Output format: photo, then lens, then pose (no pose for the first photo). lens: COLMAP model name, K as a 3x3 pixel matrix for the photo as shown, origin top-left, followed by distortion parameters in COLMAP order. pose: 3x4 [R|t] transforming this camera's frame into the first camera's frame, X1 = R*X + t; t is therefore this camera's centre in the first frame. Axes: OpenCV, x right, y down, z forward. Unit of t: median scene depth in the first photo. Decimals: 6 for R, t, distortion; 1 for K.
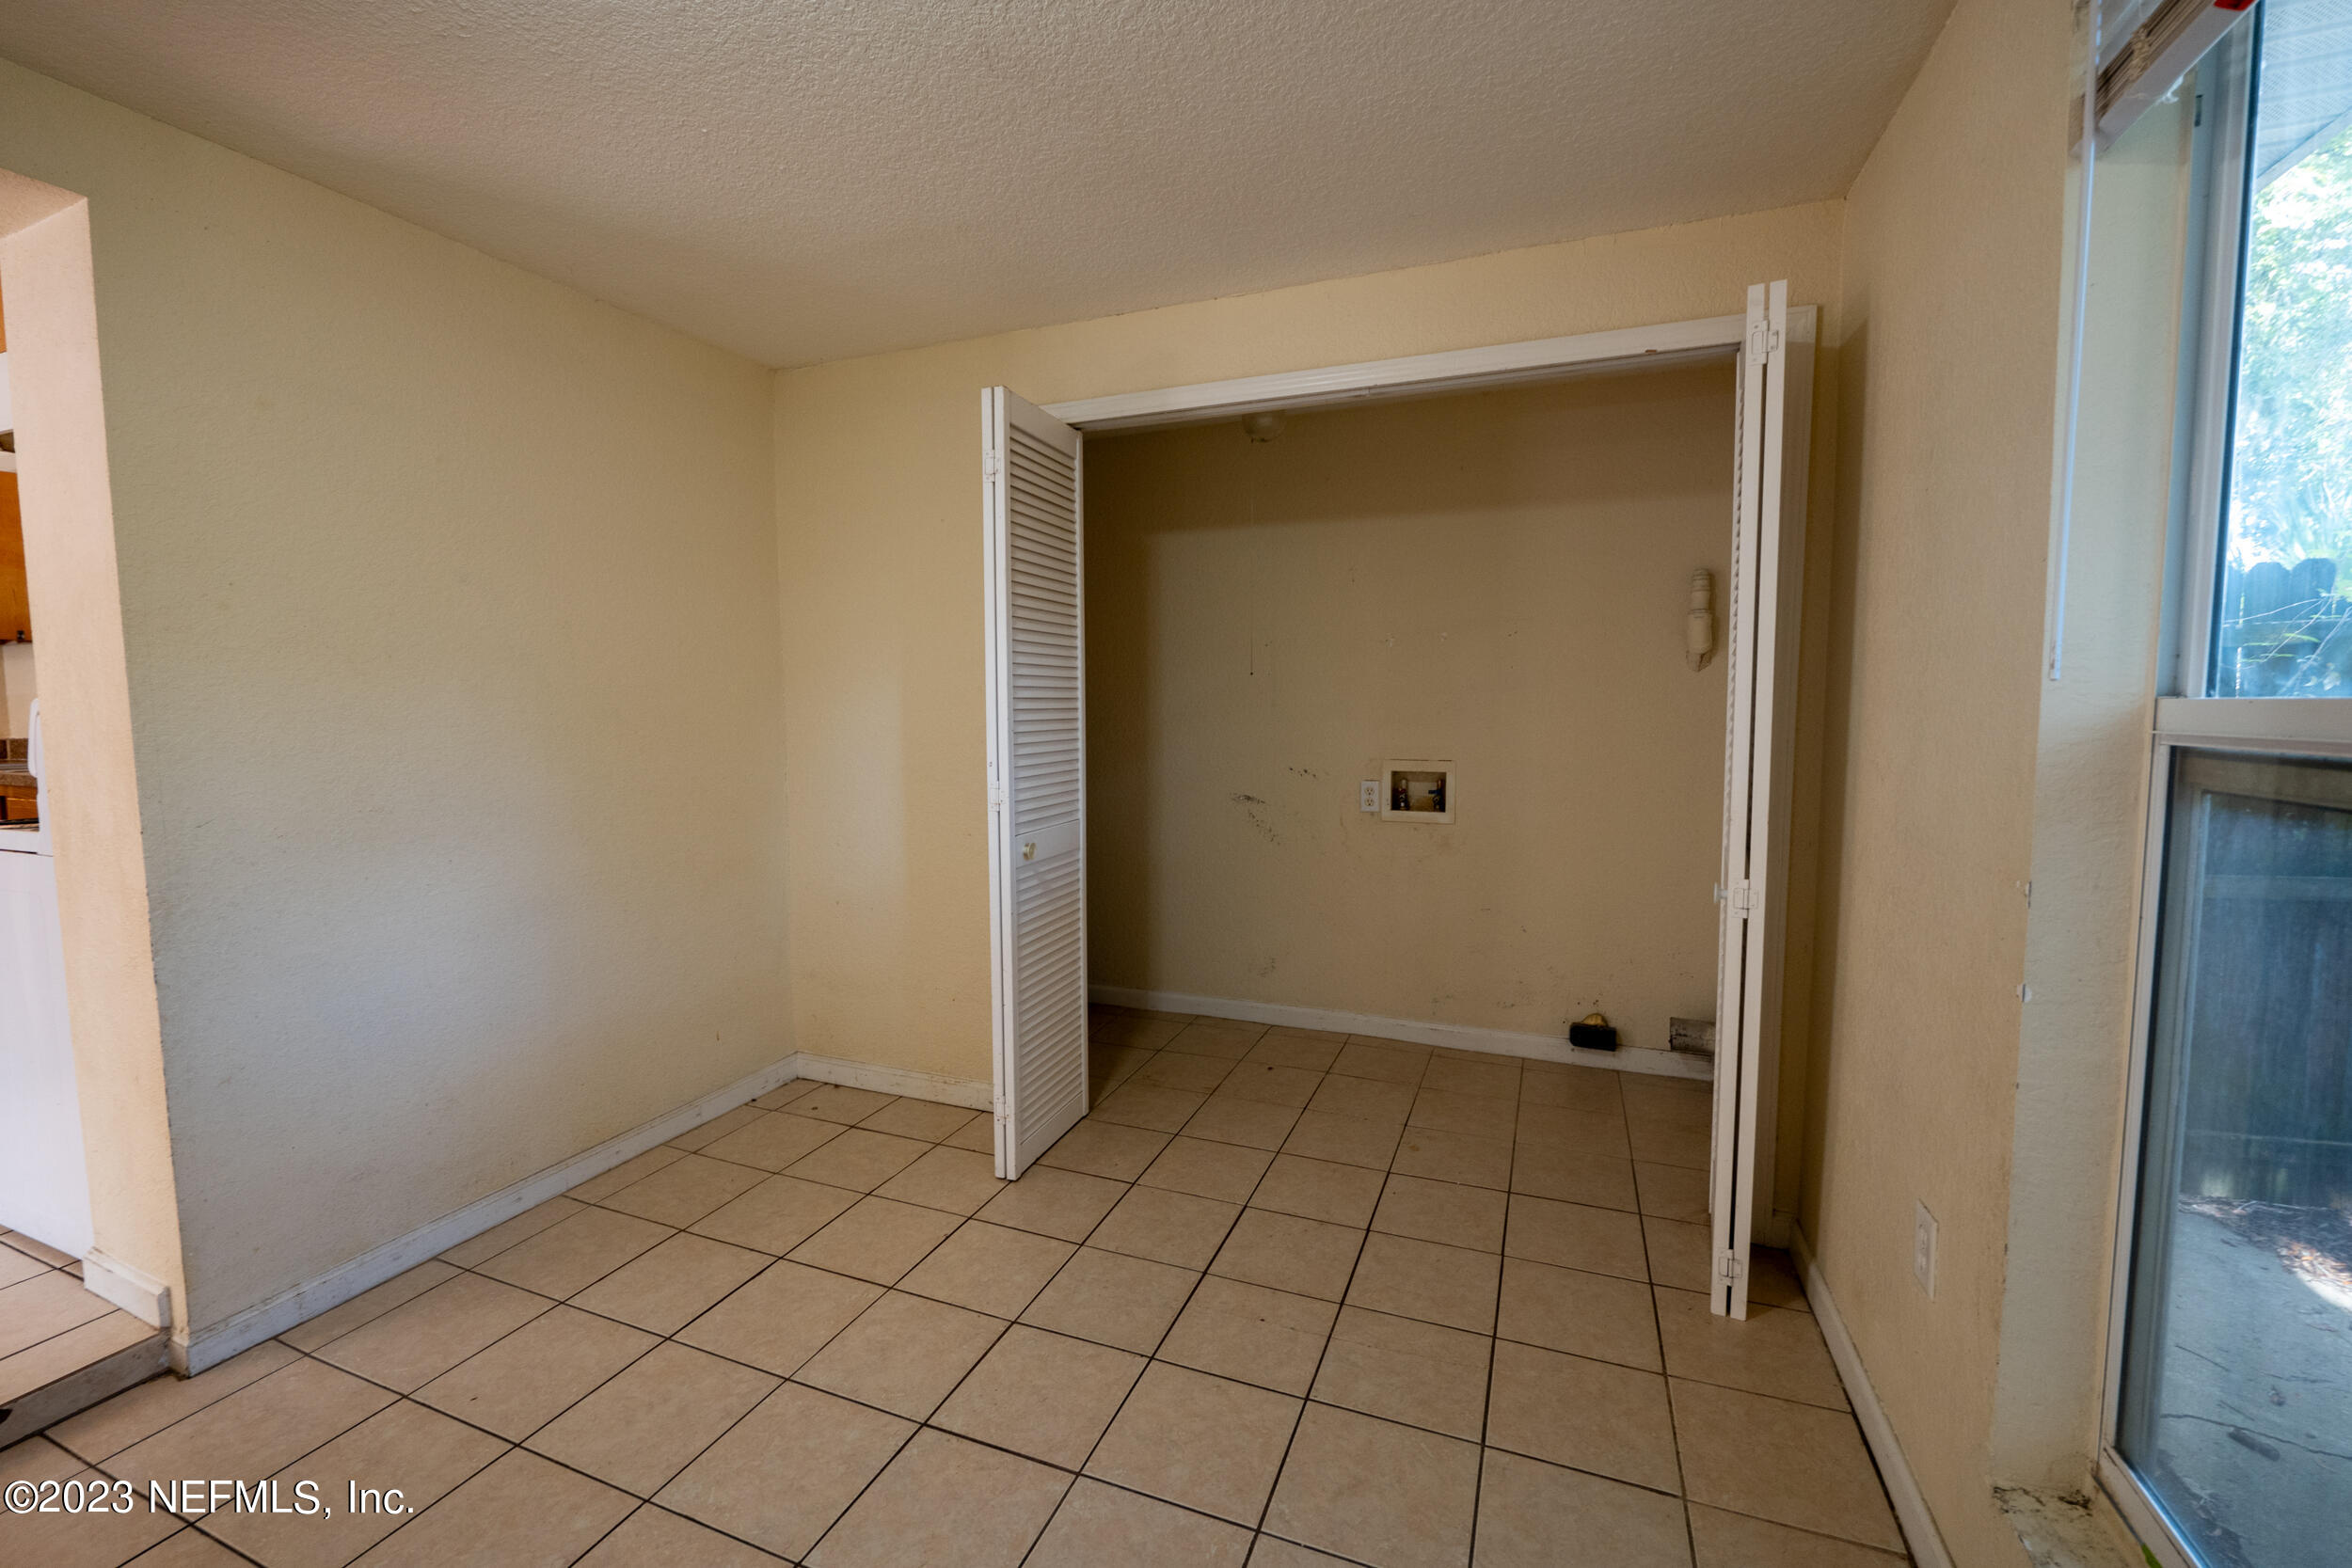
lens RADIAL K [[974.6, 0, 1176.0], [0, 974.6, 784.0], [0, 0, 1]] dist [-0.011841, 0.000422]
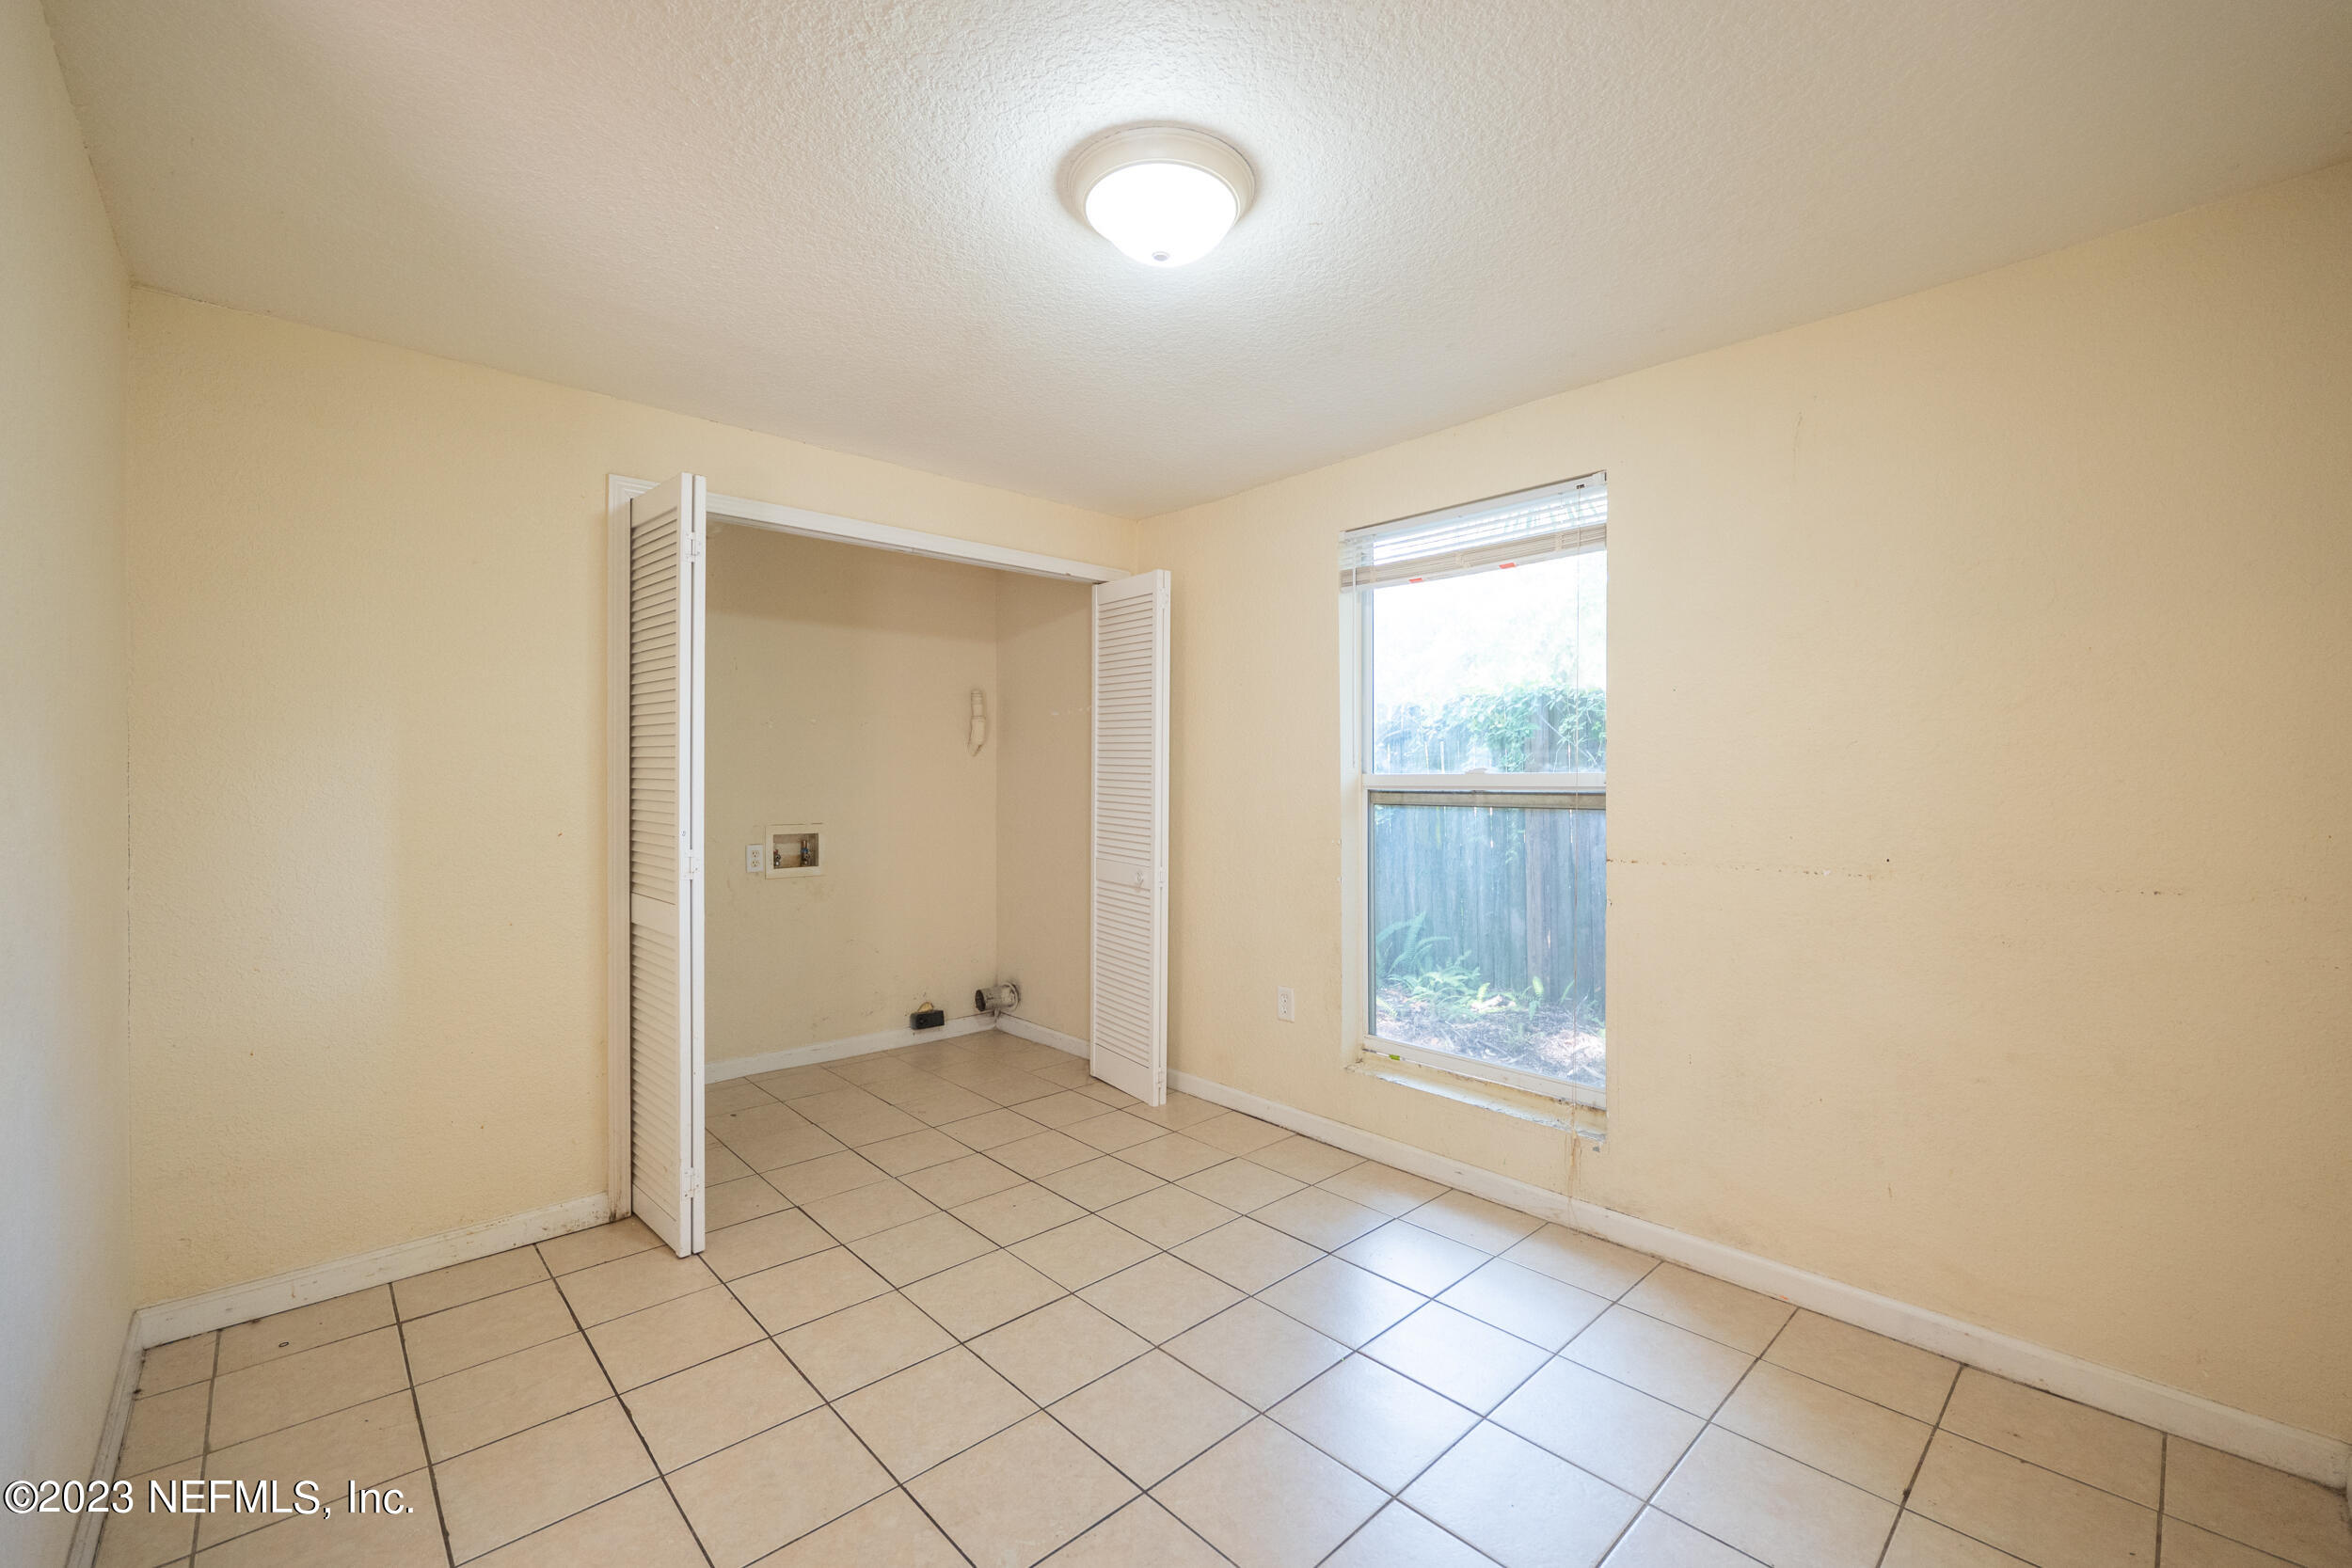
lens RADIAL K [[961.4, 0, 1170.6], [0, 961.4, 791.9], [0, 0, 1]] dist [-0.011779, 0.000334]
pose [[0.431898, -0.010320, 0.901863, -0.656109], [0.076238, 0.996774, -0.025103, 0.000474], [-0.898695, 0.079598, 0.431291, 0.086702]]
